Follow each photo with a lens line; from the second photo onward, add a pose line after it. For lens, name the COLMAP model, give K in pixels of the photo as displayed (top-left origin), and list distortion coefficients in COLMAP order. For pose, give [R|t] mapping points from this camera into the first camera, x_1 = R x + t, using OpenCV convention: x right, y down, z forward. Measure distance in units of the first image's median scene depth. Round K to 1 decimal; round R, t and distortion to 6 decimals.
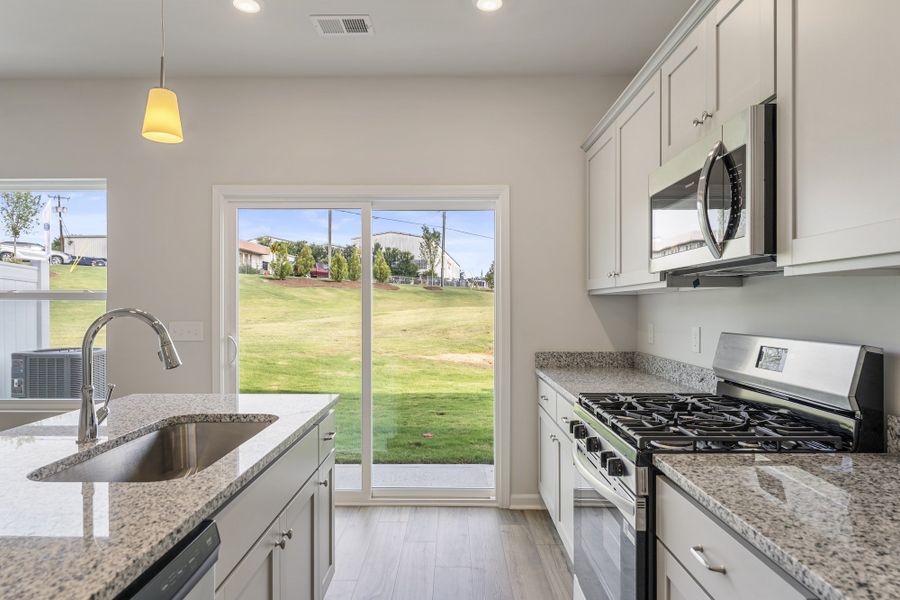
lens RADIAL K [[537.4, 0, 444.8], [0, 537.4, 313.6], [0, 0, 1]] dist [-0.000960, 0.000505]
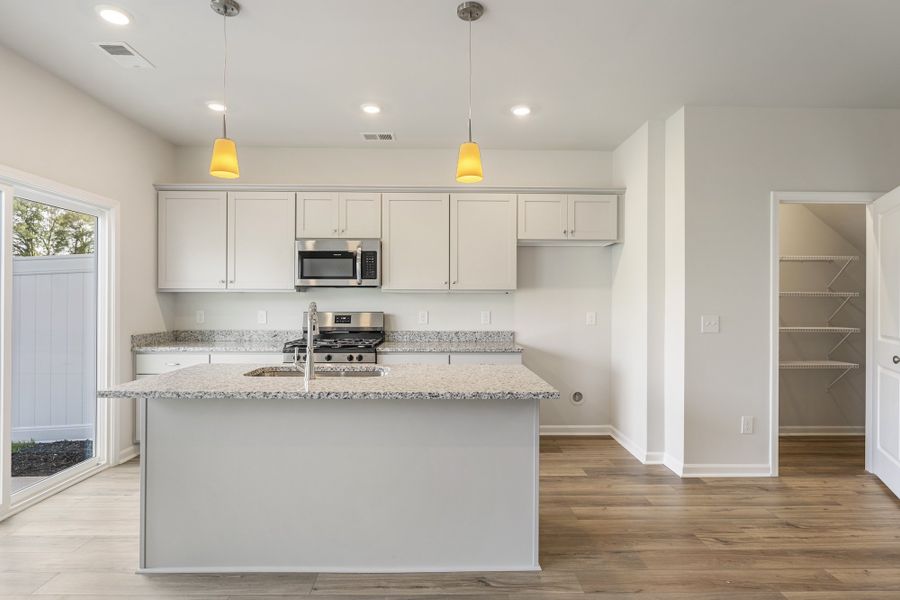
lens RADIAL K [[481.0, 0, 449.3], [0, 481.0, 302.0], [0, 0, 1]] dist [-0.005133, 0.000560]
pose [[-0.034179, -0.003273, 0.999410, -0.288684], [0.007238, 0.999968, 0.003522, -0.001871], [-0.999390, 0.007354, -0.034155, 0.080279]]
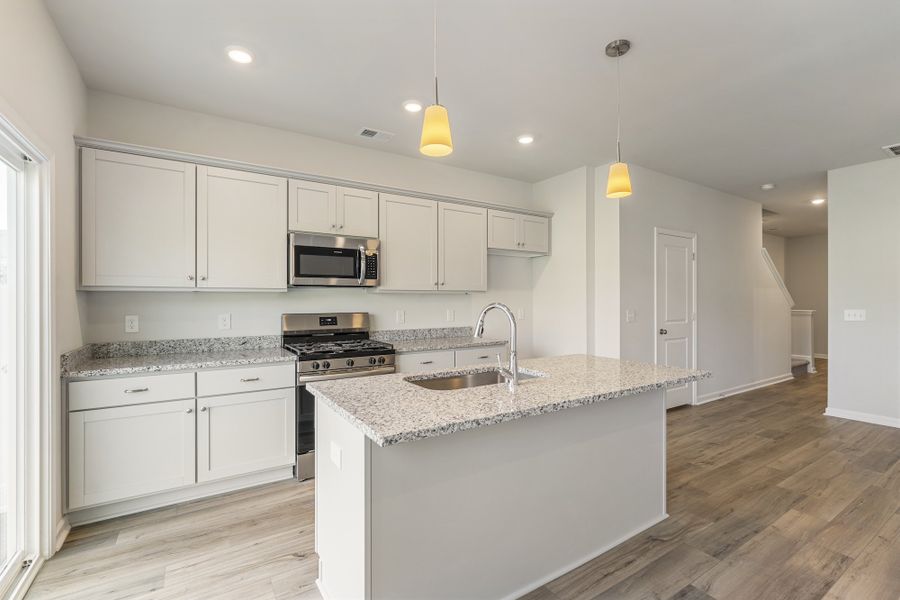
lens RADIAL K [[399.4, 0, 447.8], [0, 399.4, 302.2], [0, 0, 1]] dist [-0.004558, 0.001215]
pose [[-0.547856, -0.004074, 0.836562, -0.203230], [0.010856, 0.999869, 0.011978, -0.004068], [-0.836502, 0.015644, -0.547741, 0.238311]]
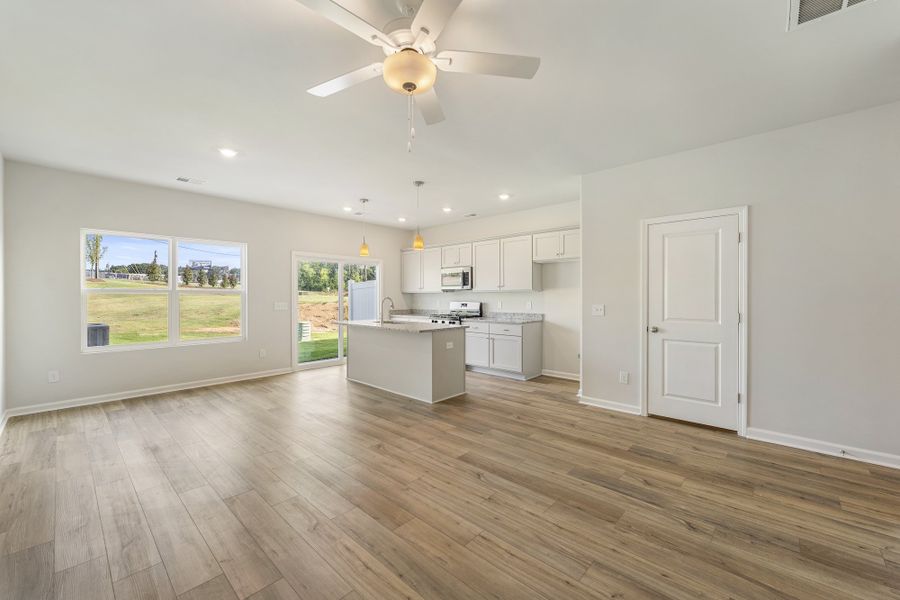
lens RADIAL K [[360.1, 0, 451.9], [0, 360.1, 297.9], [0, 0, 1]] dist [0.002355, 0.000136]
pose [[0.664492, -0.006264, 0.747269, -0.354905], [0.011394, 0.999934, -0.001750, 0.001171], [-0.747209, 0.009677, 0.664519, -0.219911]]
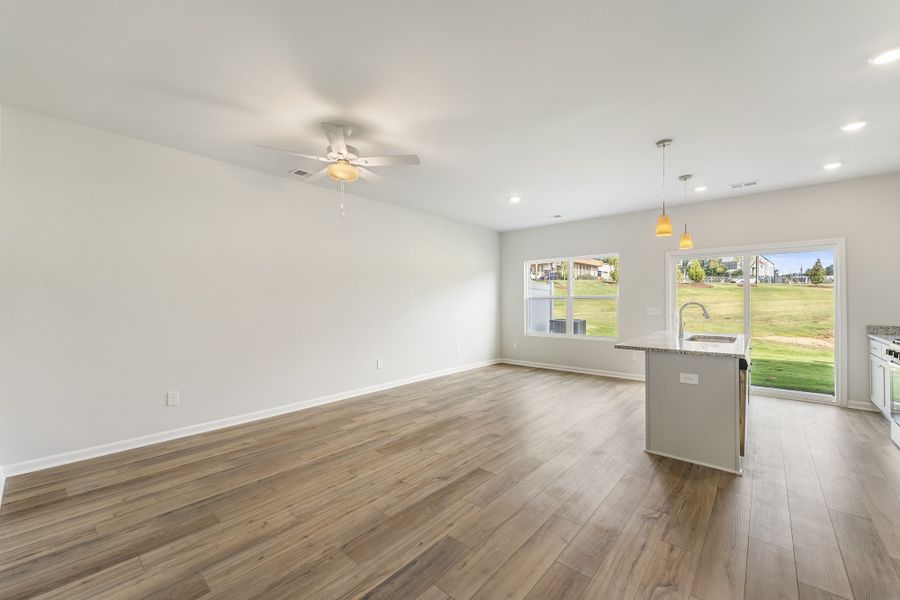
lens RADIAL K [[360.1, 0, 448.6], [0, 360.1, 300.3], [0, 0, 1]] dist [0.002355, 0.000136]
pose [[0.761639, -0.006411, -0.647970, -0.035204], [-0.003799, 0.999890, -0.014357, 0.002260], [0.647990, 0.013397, 0.761531, -0.254002]]
